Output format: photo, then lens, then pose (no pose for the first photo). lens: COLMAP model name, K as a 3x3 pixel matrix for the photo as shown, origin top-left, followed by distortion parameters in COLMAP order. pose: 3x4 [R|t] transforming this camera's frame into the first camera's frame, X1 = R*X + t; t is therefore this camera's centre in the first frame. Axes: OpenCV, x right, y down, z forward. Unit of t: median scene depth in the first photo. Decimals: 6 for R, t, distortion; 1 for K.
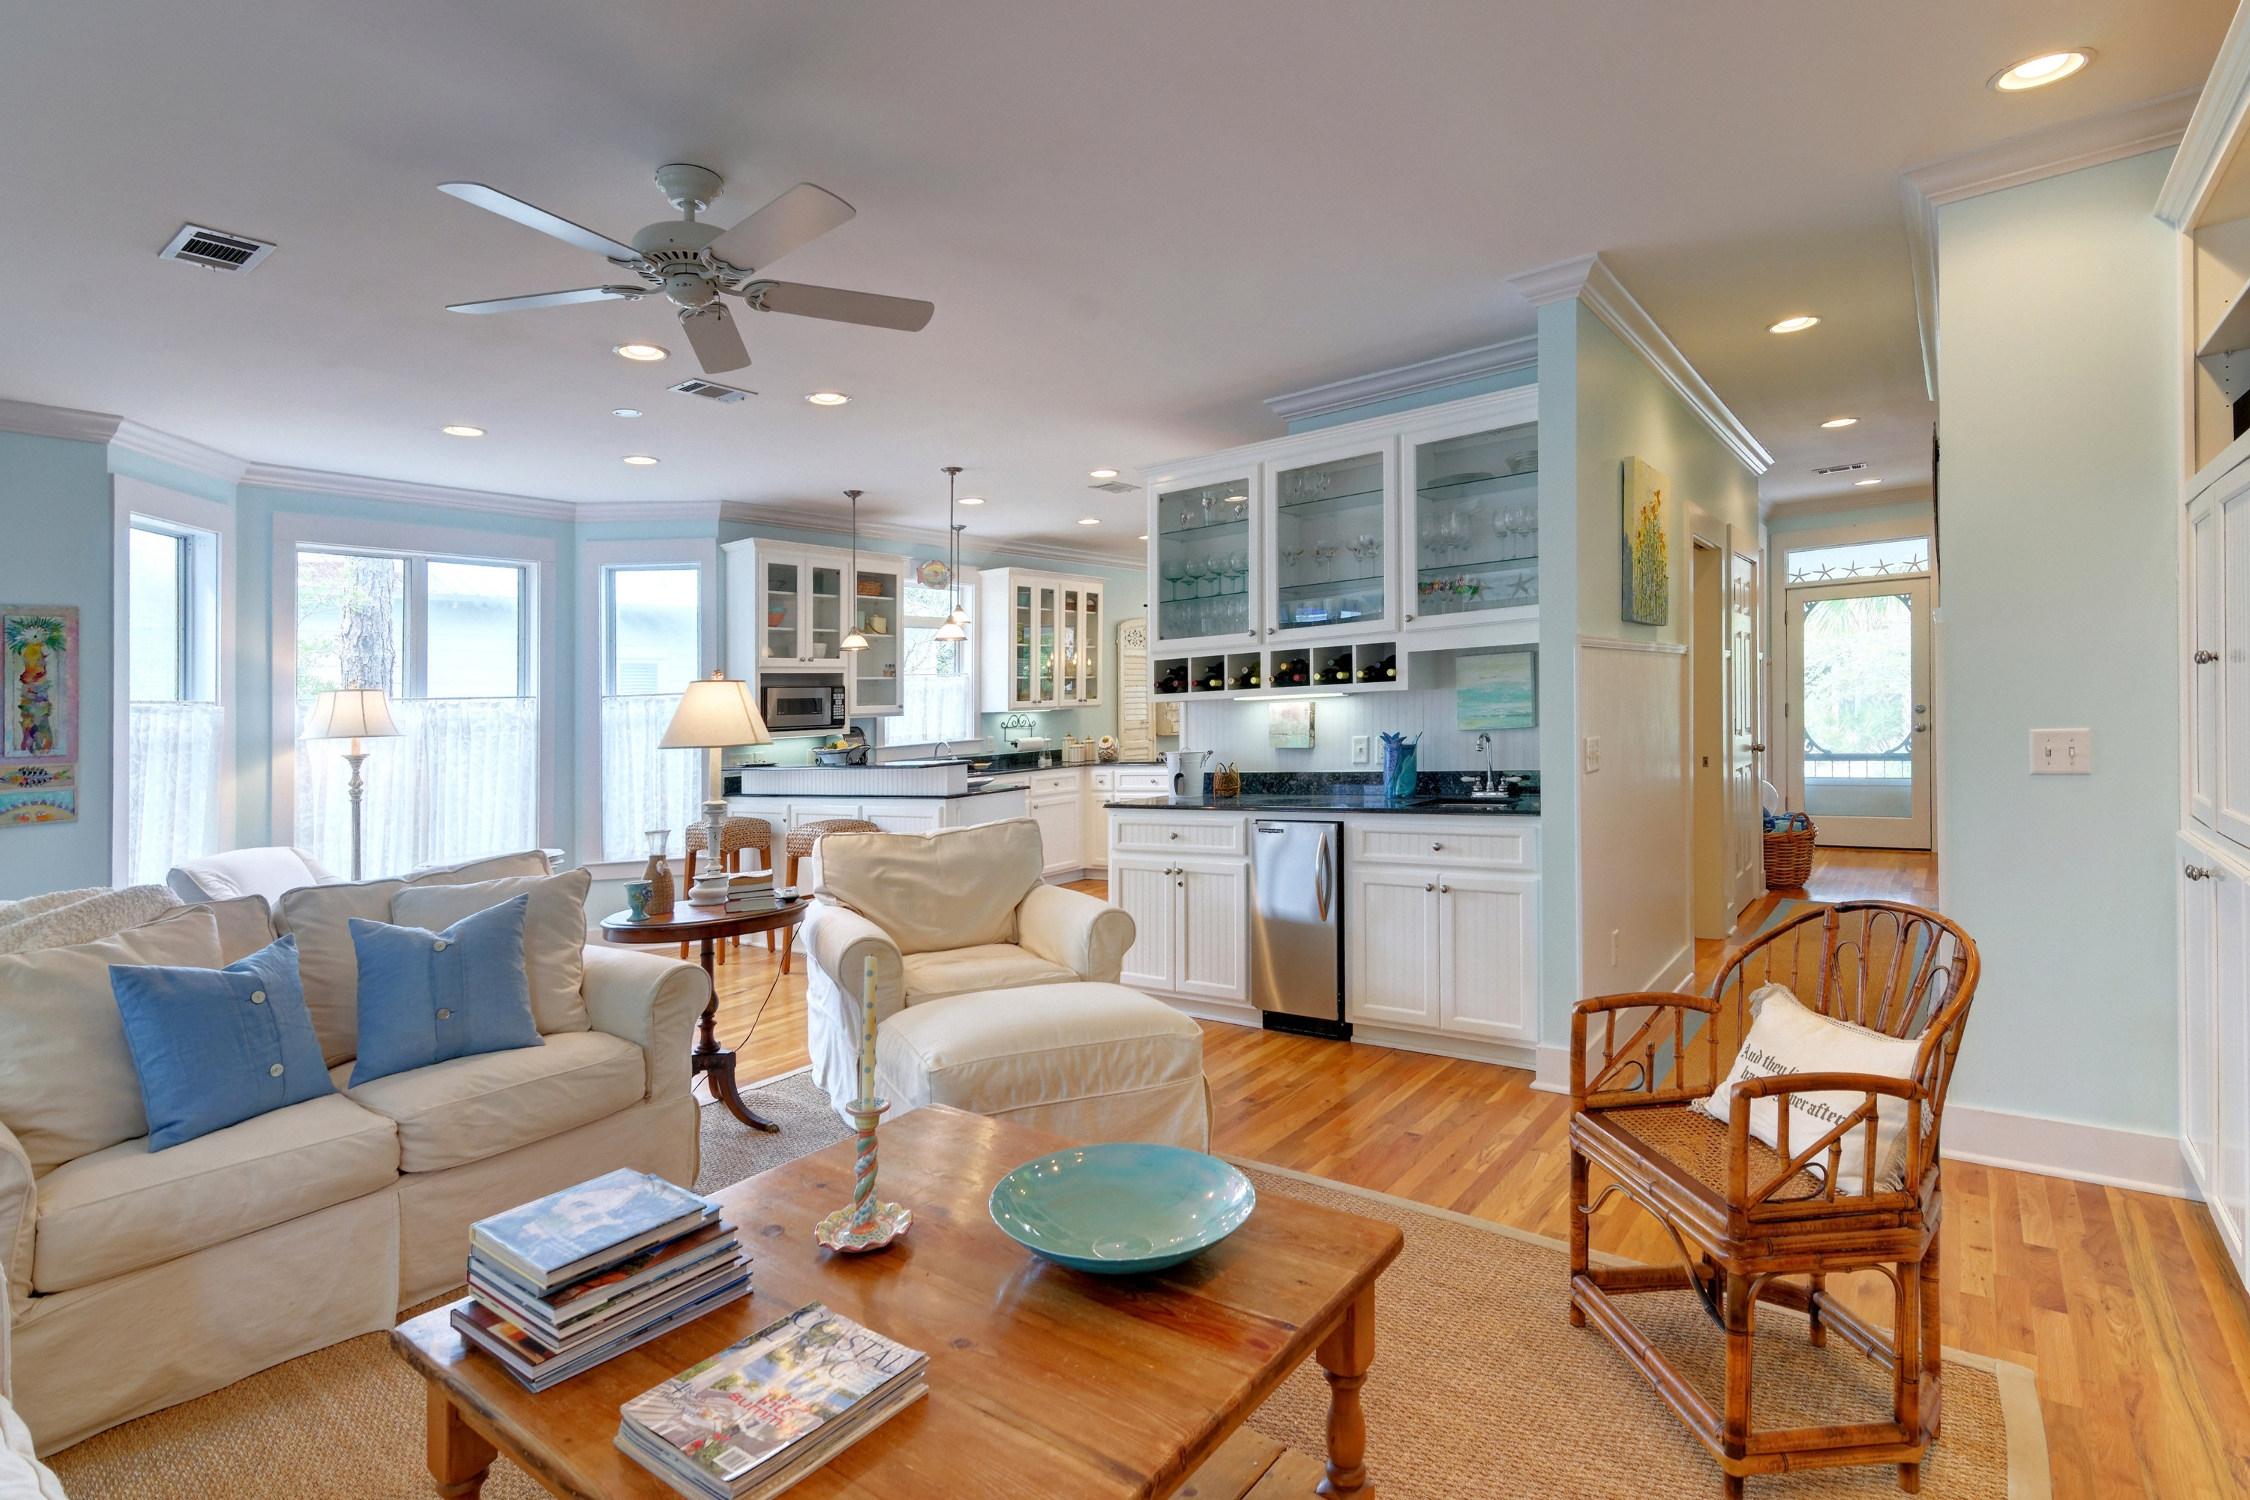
lens RADIAL K [[1127.9, 0, 1158.8], [0, 1127.9, 715.5], [0, 0, 1]] dist [-0.003402, -0.000012]
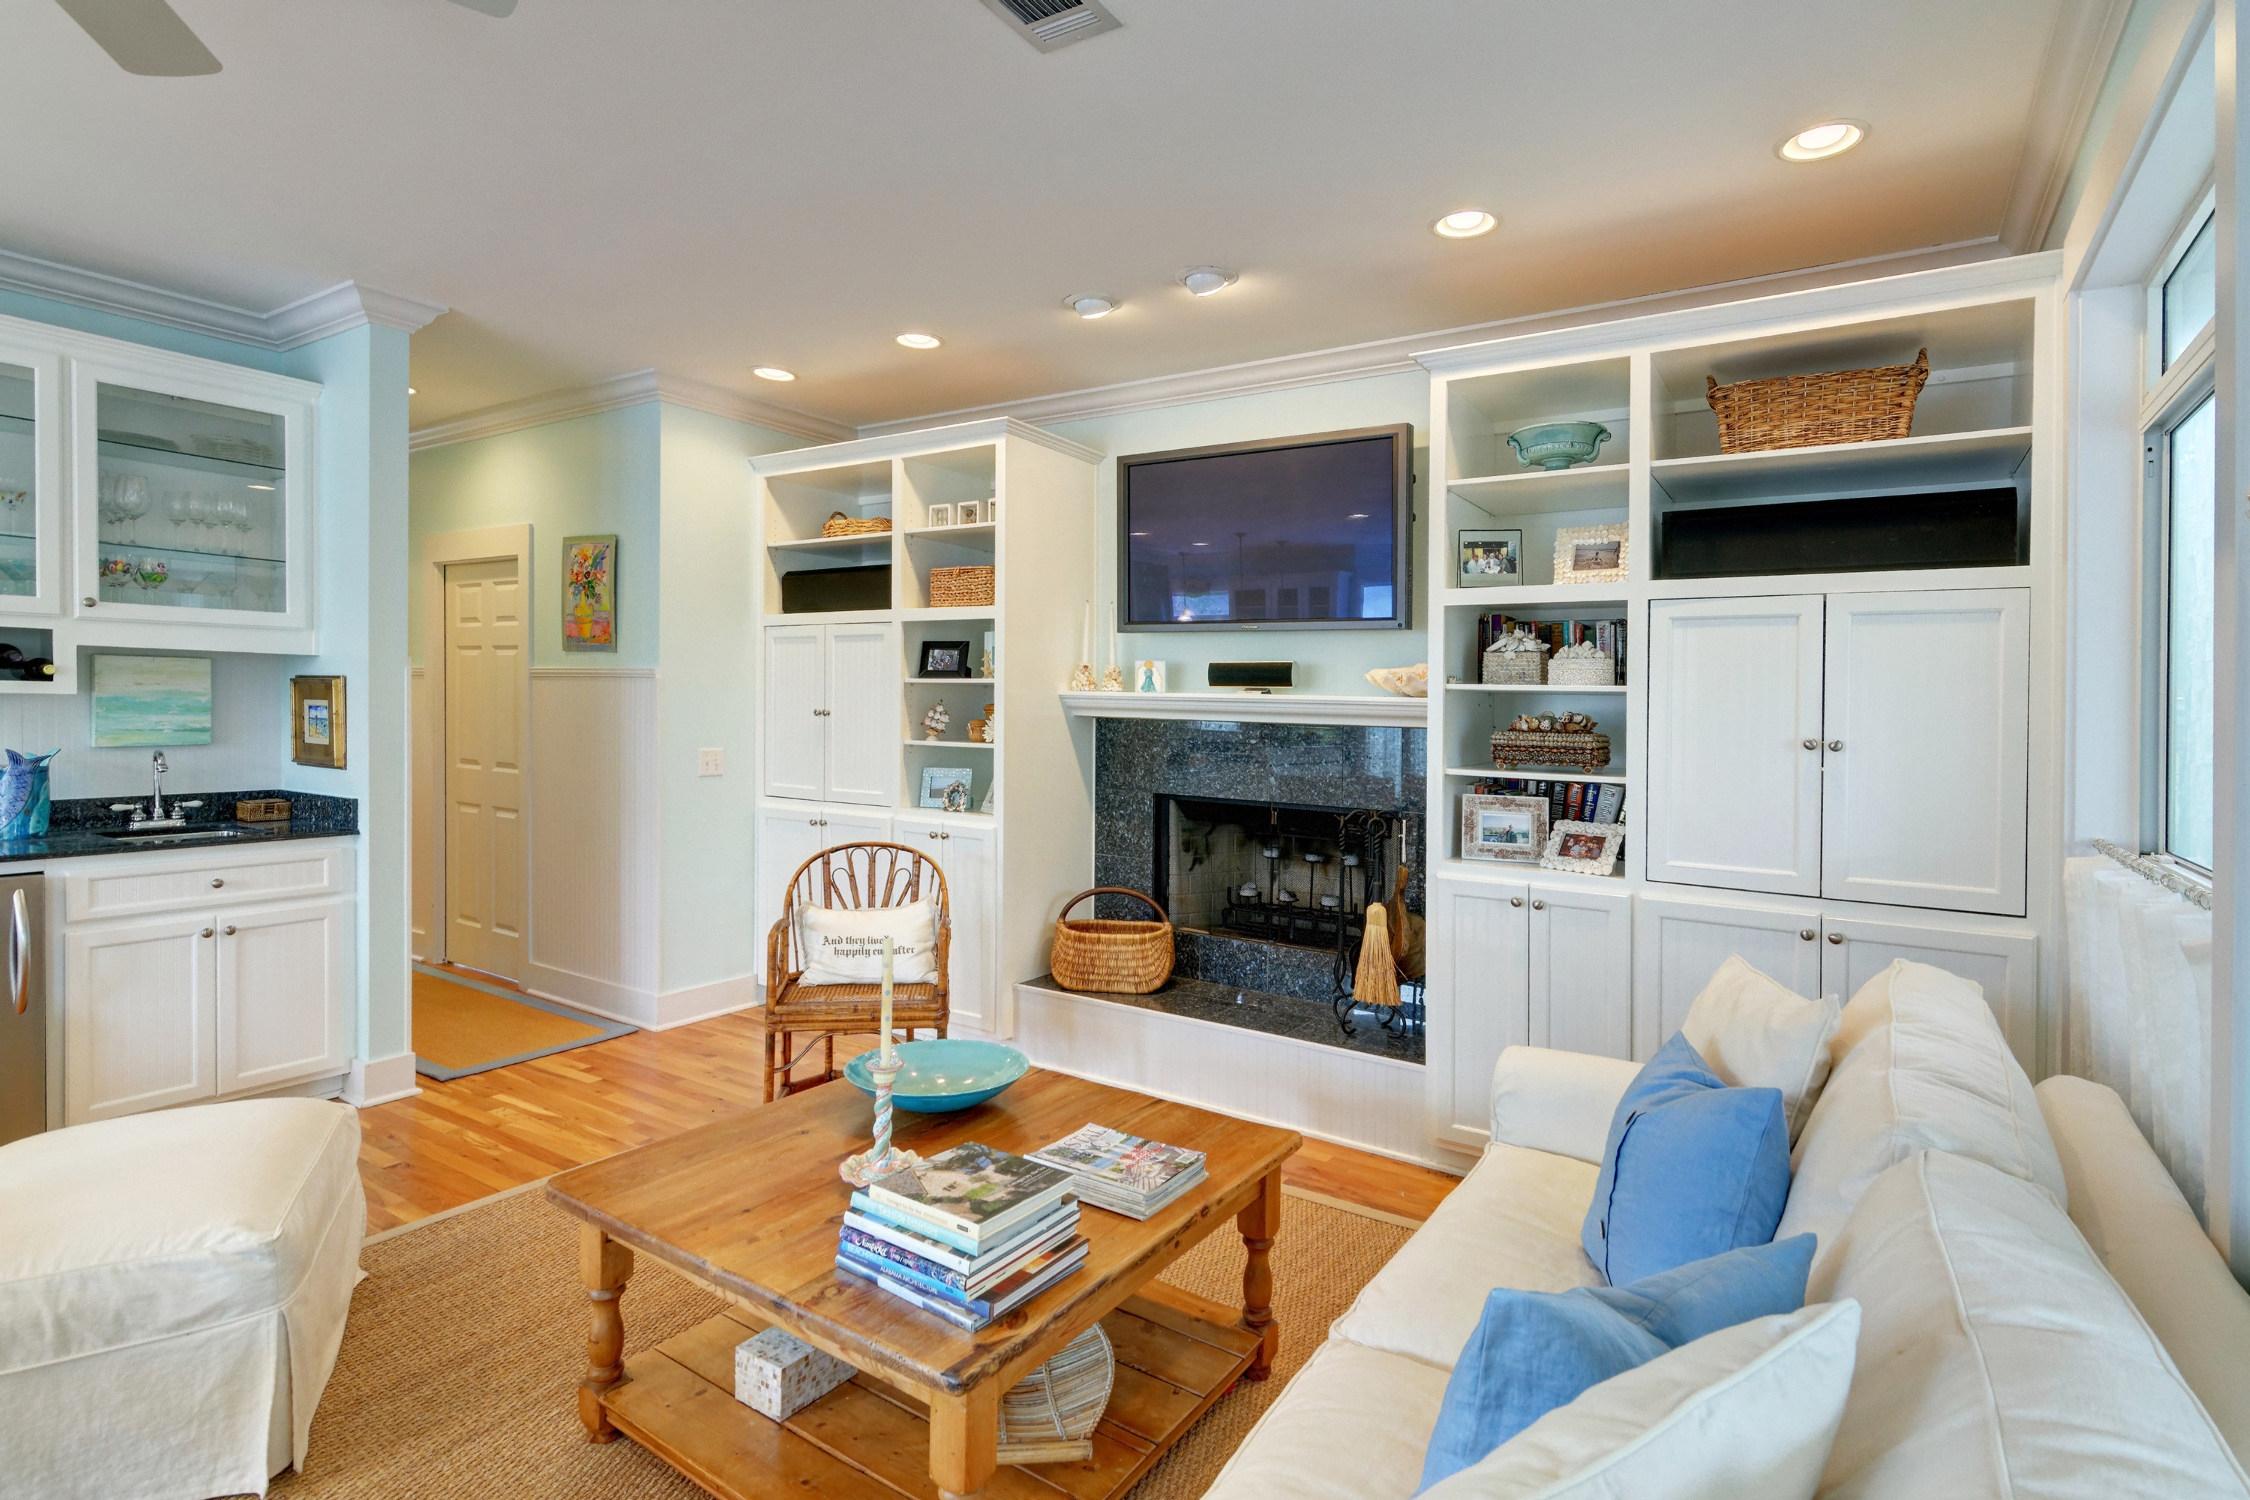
lens RADIAL K [[1127.9, 0, 1120.9], [0, 1127.9, 745.1], [0, 0, 1]] dist [-0.003402, -0.000012]
pose [[-0.067828, 0.006813, 0.997674, -0.600019], [-0.016100, 0.999839, -0.007922, 0.006789], [-0.997567, -0.016600, -0.067708, 0.344003]]
